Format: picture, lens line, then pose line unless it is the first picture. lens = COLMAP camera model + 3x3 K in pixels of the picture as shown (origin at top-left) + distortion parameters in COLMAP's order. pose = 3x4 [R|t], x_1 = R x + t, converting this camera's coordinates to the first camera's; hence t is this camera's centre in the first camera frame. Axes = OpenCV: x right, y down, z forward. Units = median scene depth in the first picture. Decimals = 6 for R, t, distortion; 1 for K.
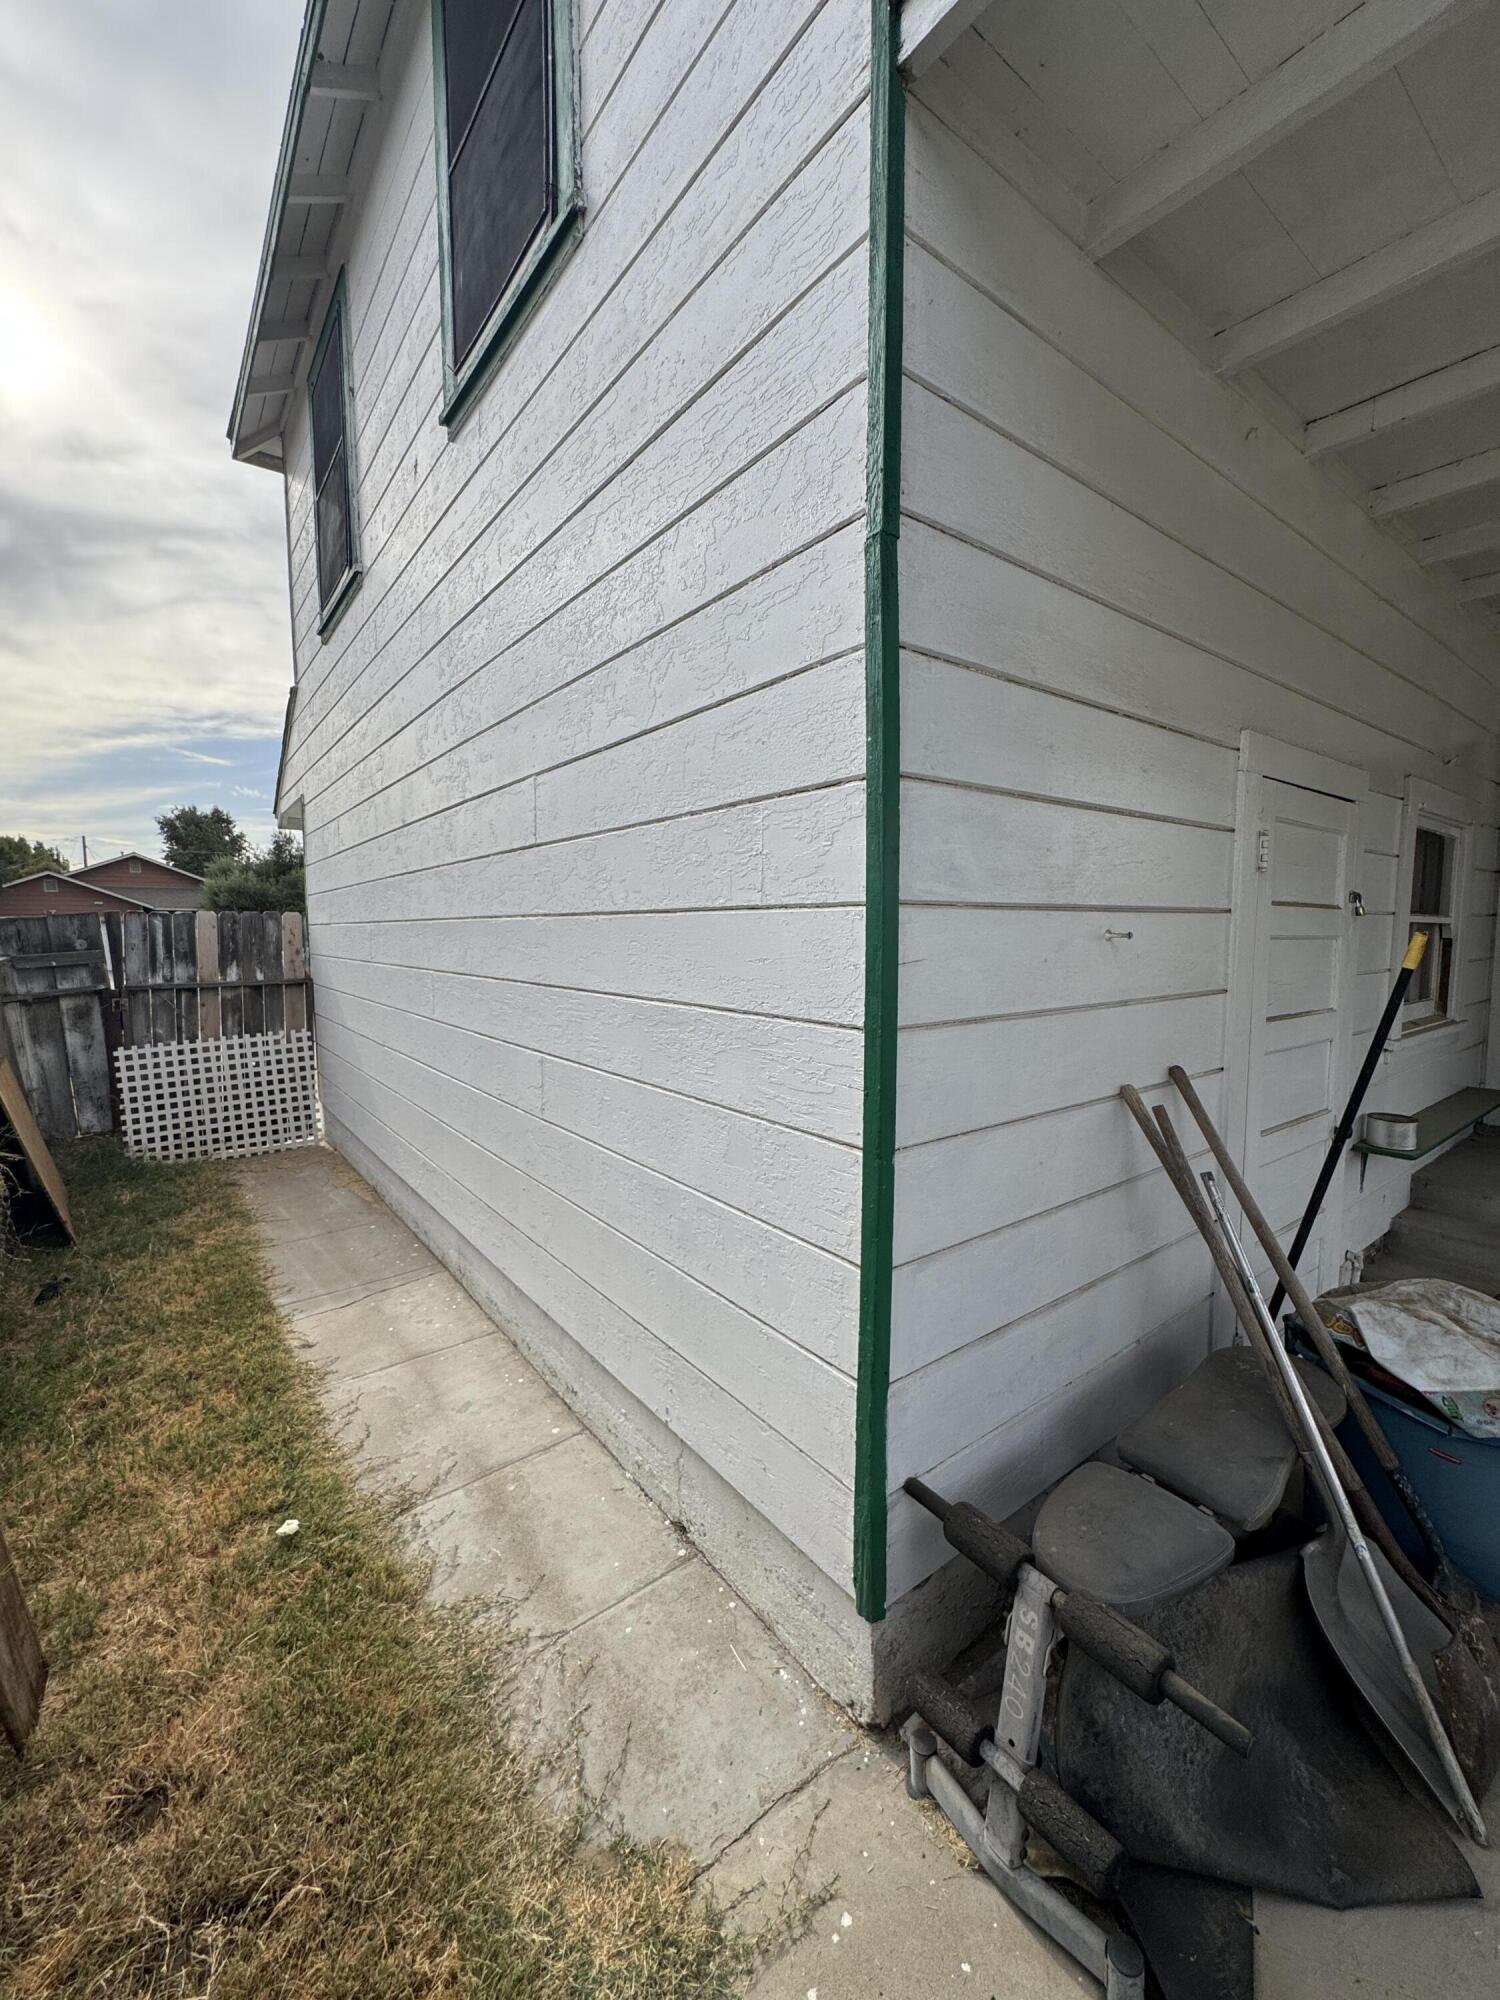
lens RADIAL K [[811.3, 0, 765.1], [0, 811.3, 987.3], [0, 0, 1]] dist [-0.001638, 0.000270]
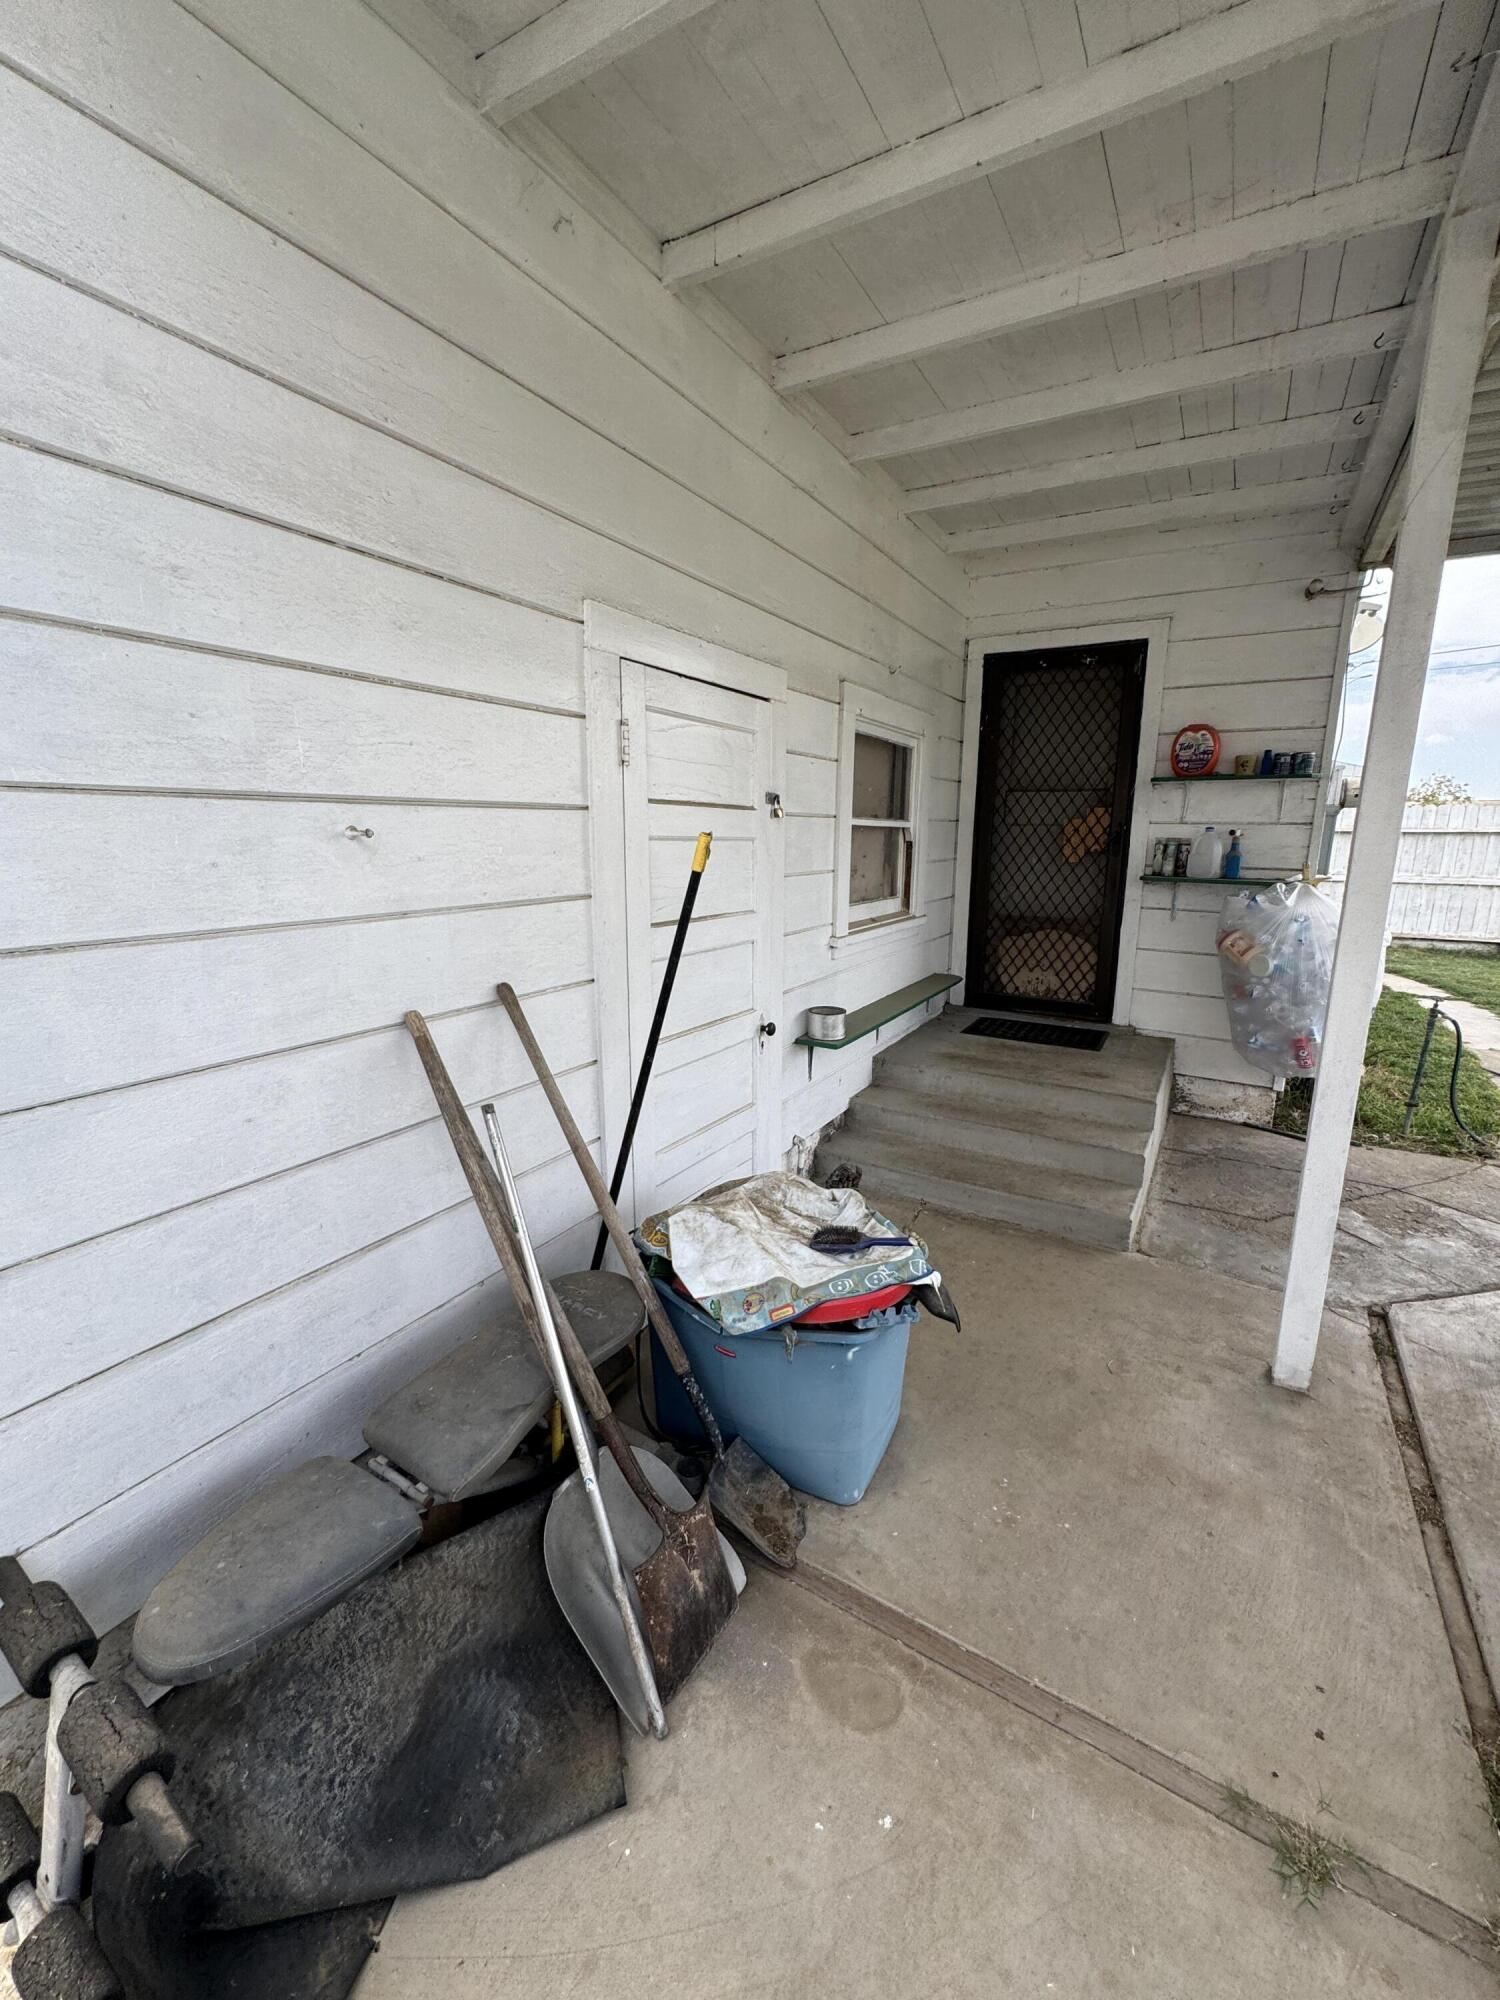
lens RADIAL K [[811.3, 0, 765.1], [0, 811.3, 987.3], [0, 0, 1]] dist [-0.001638, 0.000270]
pose [[0.926566, -0.060660, 0.371209, 0.496096], [0.016003, 0.992374, 0.122223, -0.003095], [-0.375792, -0.107308, 0.920470, 0.079948]]
